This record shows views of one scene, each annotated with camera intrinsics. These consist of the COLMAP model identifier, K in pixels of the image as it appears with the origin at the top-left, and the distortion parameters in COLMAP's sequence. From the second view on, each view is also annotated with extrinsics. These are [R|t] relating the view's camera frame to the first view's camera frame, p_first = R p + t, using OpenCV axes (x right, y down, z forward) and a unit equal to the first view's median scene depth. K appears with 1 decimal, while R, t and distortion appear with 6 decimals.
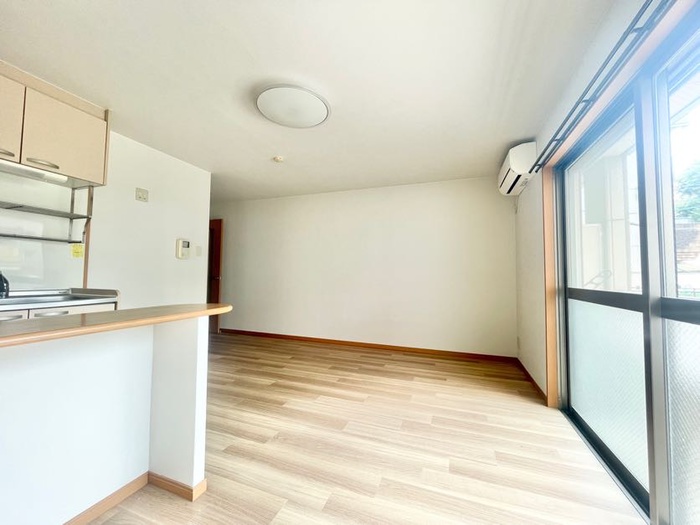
lens RADIAL K [[283.2, 0, 349.3], [0, 283.2, 261.8], [0, 0, 1]] dist [-0.001586, -0.000470]
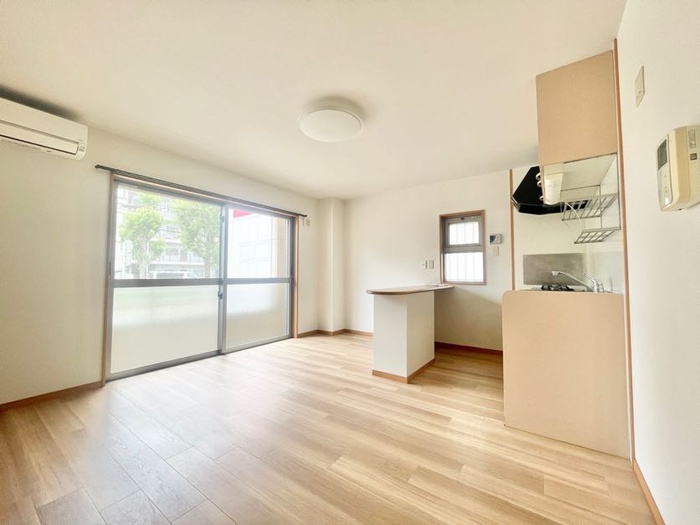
lens RADIAL K [[283.2, 0, 349.3], [0, 283.2, 261.8], [0, 0, 1]] dist [-0.001586, -0.000470]
pose [[-0.966191, -0.001899, 0.257819, -0.554061], [-0.025414, 0.995804, -0.087908, 0.101746], [-0.256570, -0.091488, -0.962186, 1.977251]]
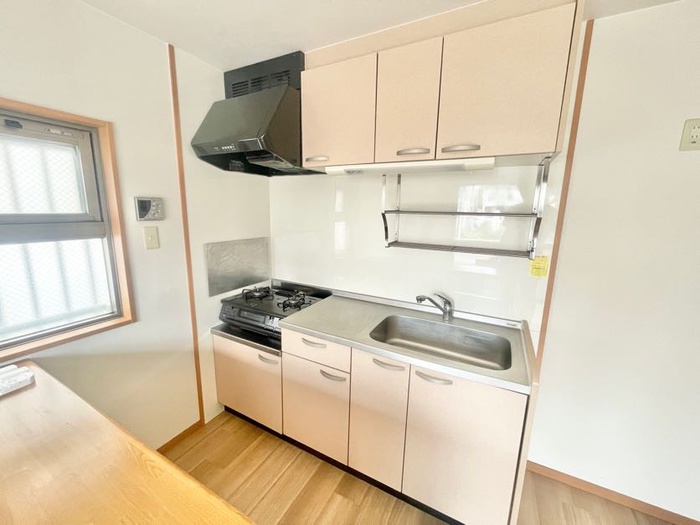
lens RADIAL K [[283.2, 0, 349.3], [0, 283.2, 261.8], [0, 0, 1]] dist [-0.001586, -0.000470]
pose [[-0.130077, 0.164812, -0.977710, -0.314008], [0.024382, 0.986322, 0.163020, -0.175884], [0.991204, -0.002633, -0.132316, 0.723111]]
